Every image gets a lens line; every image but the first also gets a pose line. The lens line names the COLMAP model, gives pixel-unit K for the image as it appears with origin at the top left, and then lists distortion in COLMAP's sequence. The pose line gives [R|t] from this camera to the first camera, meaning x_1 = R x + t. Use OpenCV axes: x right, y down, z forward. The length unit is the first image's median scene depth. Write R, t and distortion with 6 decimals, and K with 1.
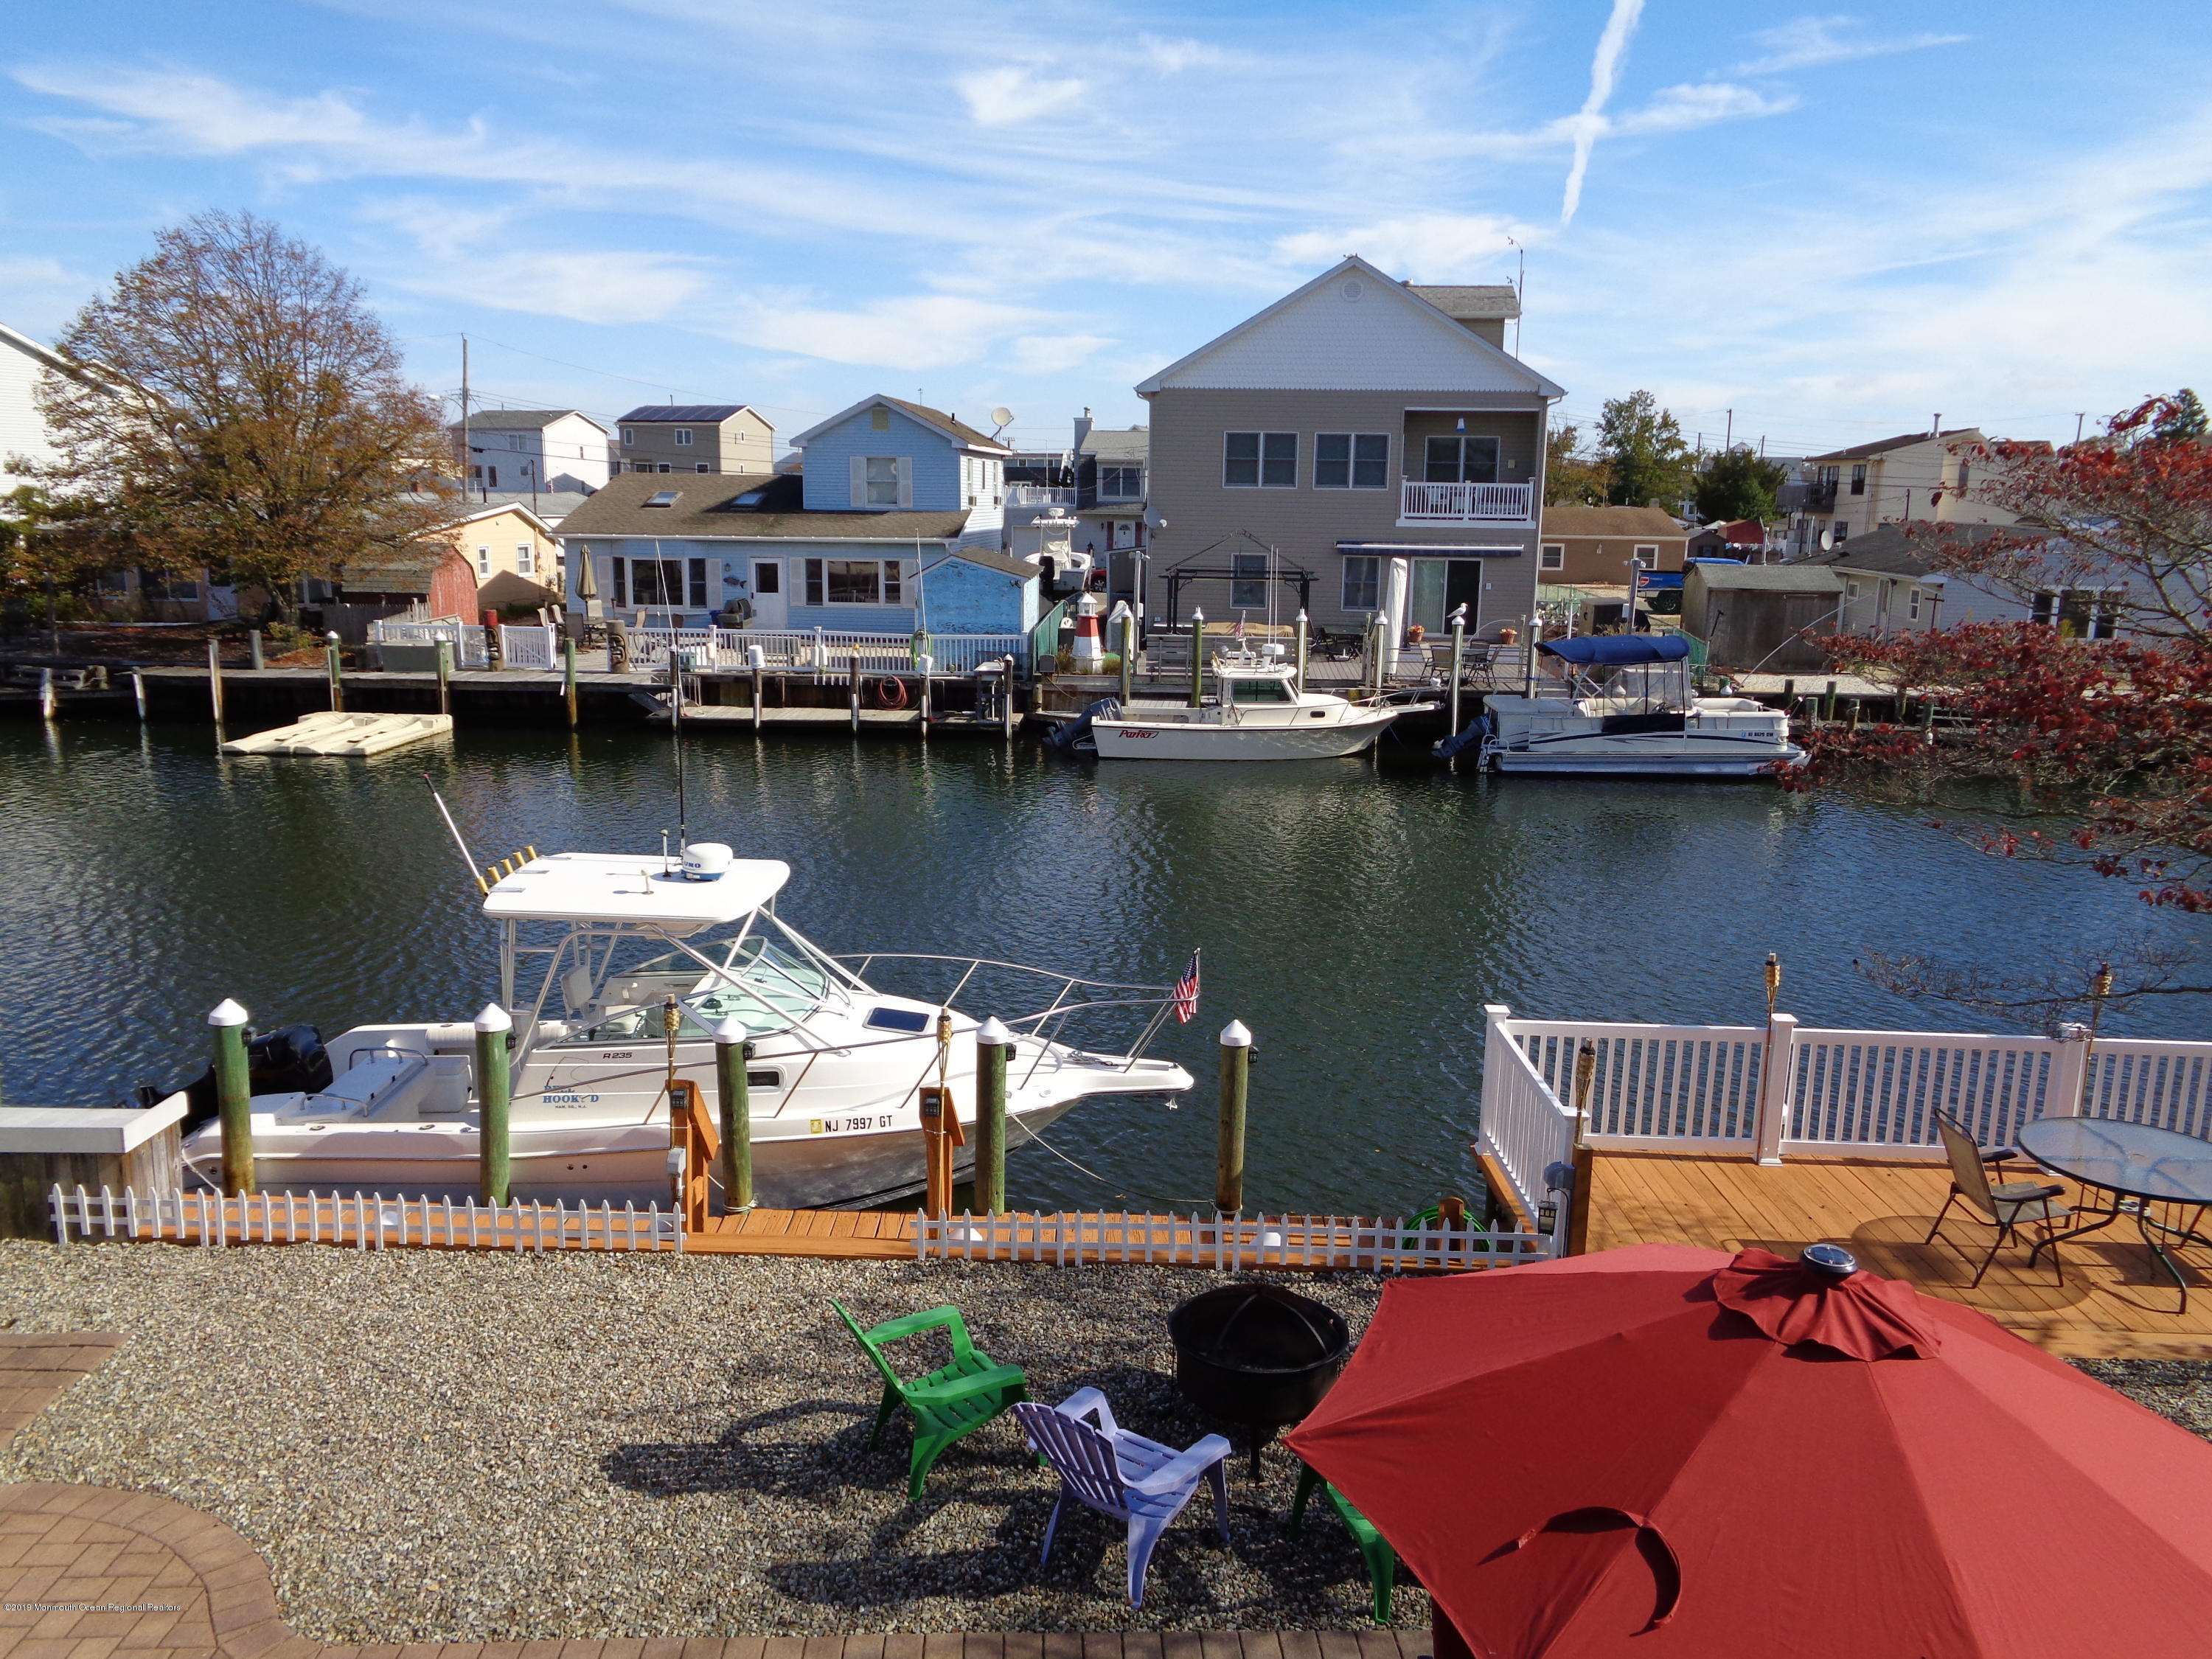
lens RADIAL K [[1662.9, 0, 1106.0], [0, 1662.9, 829.5], [0, 0, 1]] dist [-0.000955, -0.002458]
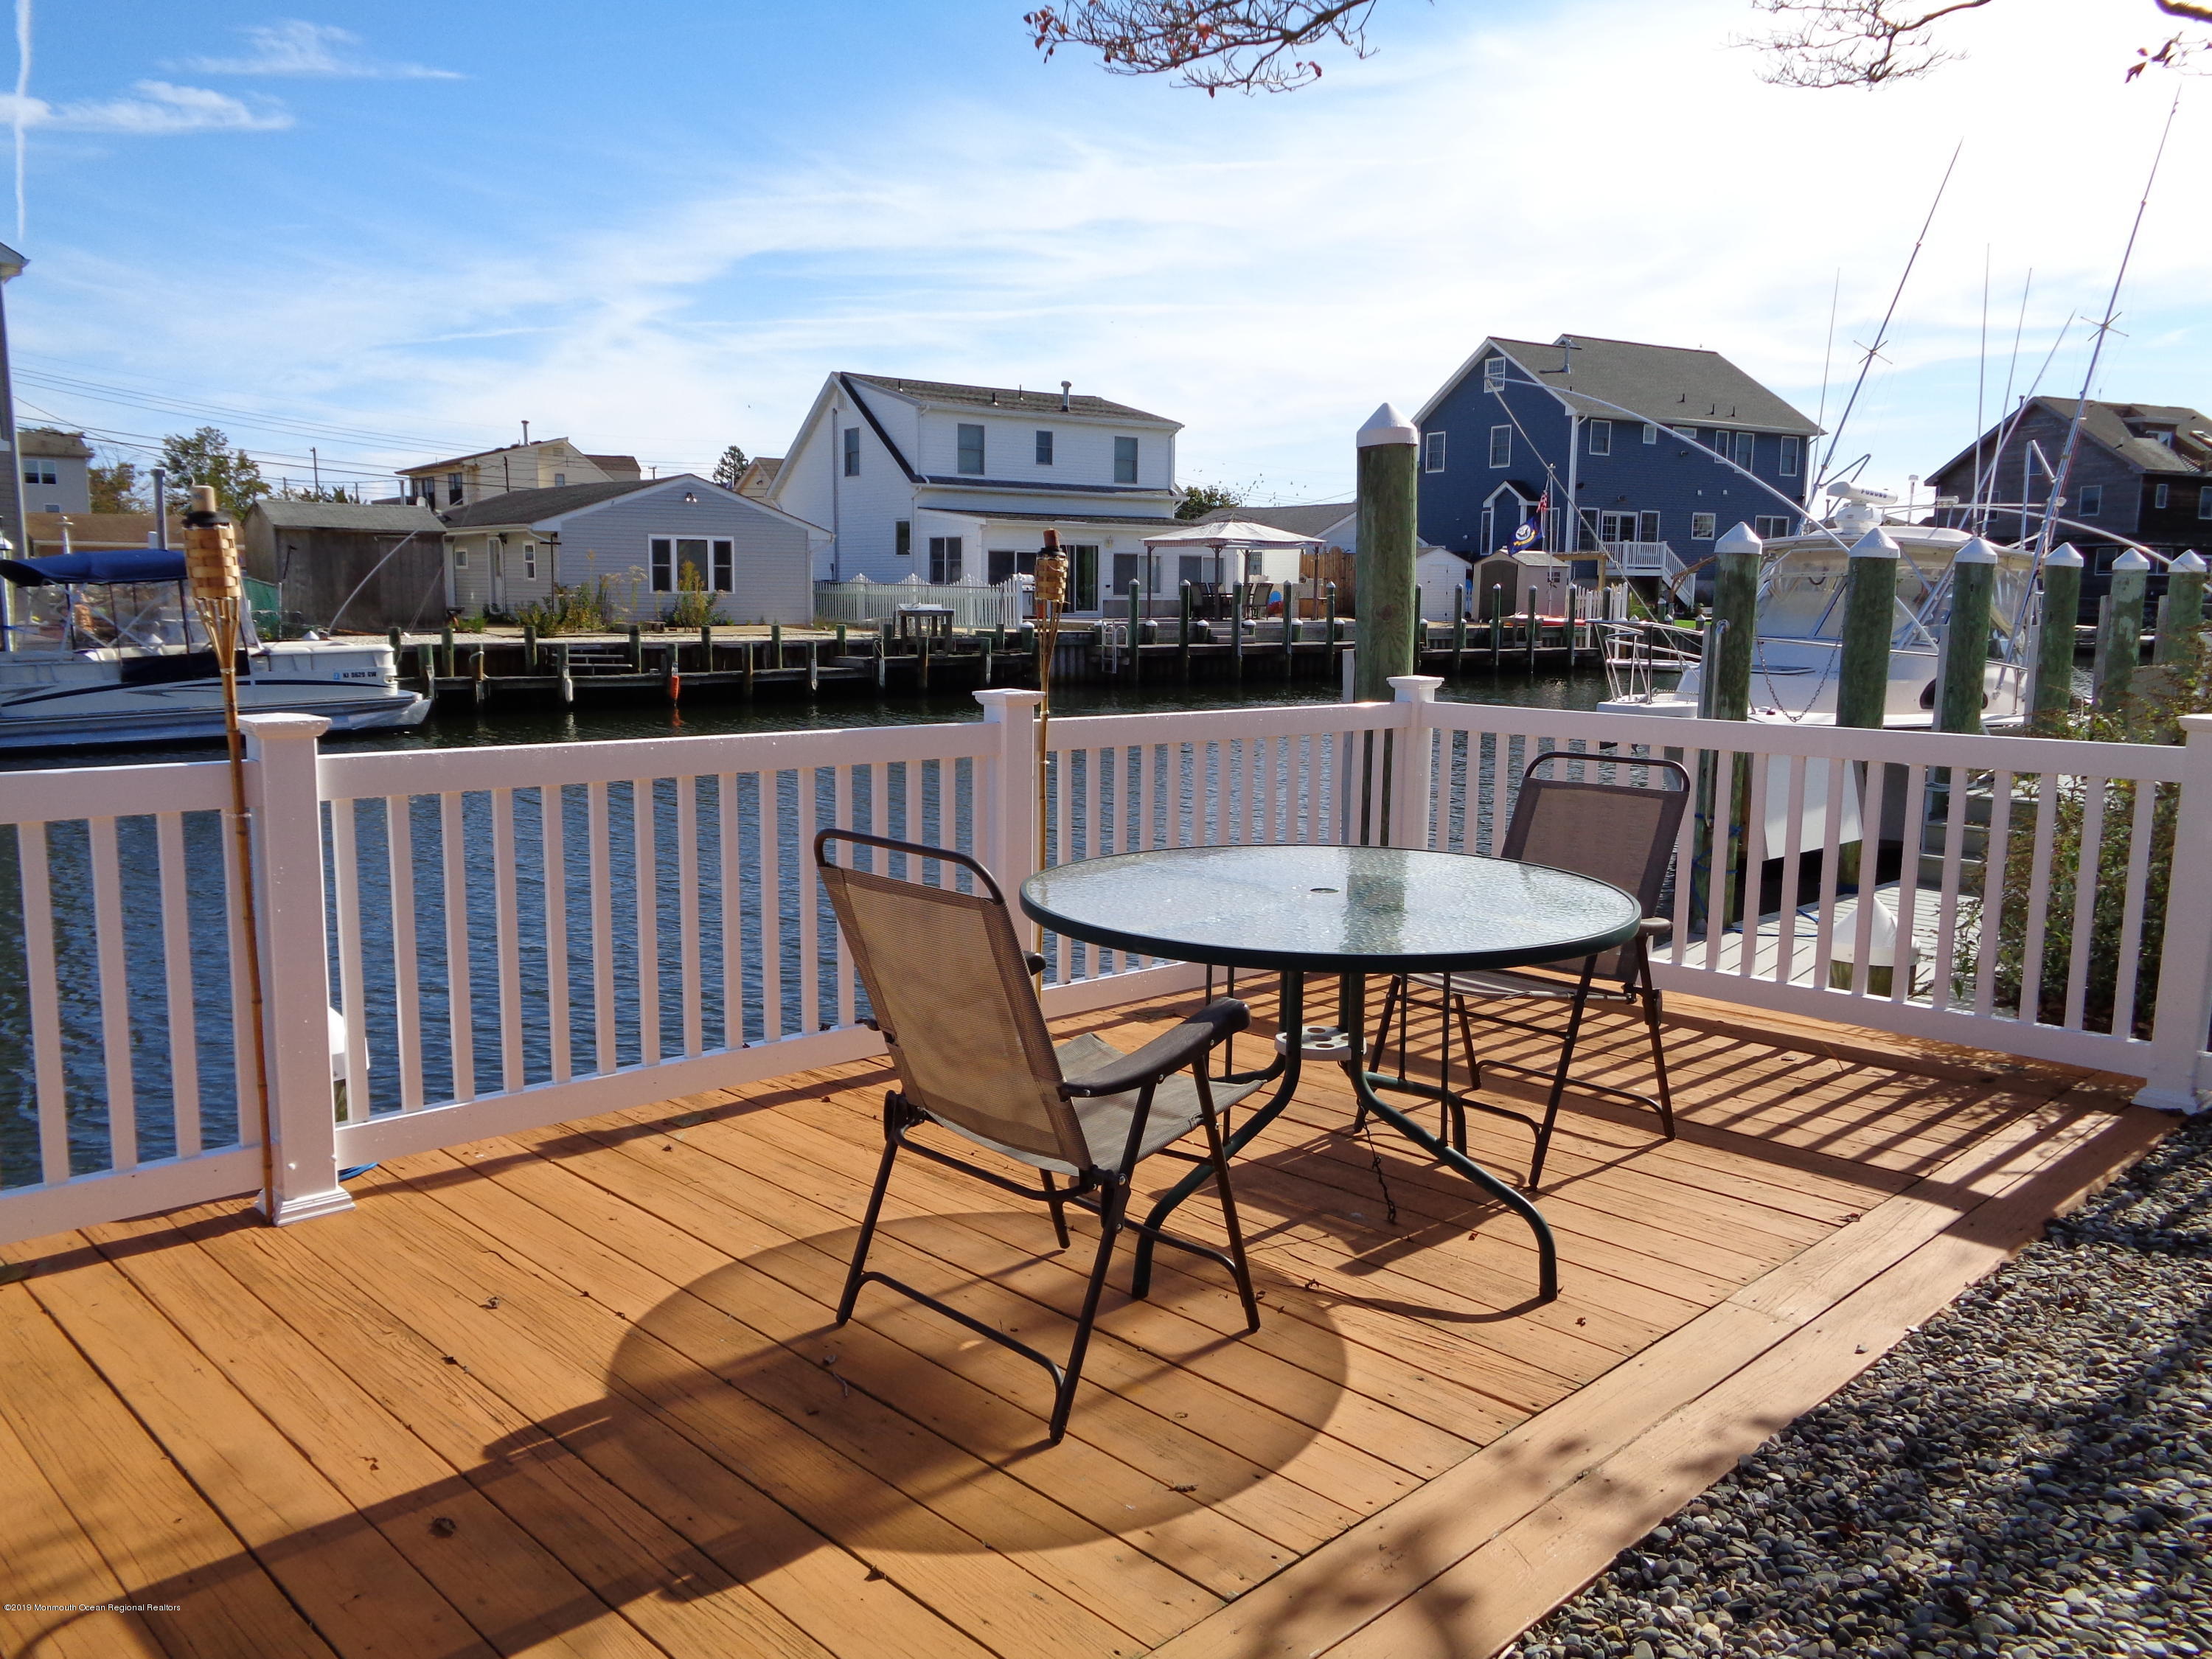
lens RADIAL K [[1662.9, 0, 1106.0], [0, 1662.9, 829.5], [0, 0, 1]] dist [-0.000955, -0.002458]
pose [[0.710295, -0.113275, 0.694730, 0.288176], [0.144829, 0.989368, 0.013242, 0.143572], [-0.688843, 0.091211, 0.719149, 0.649189]]
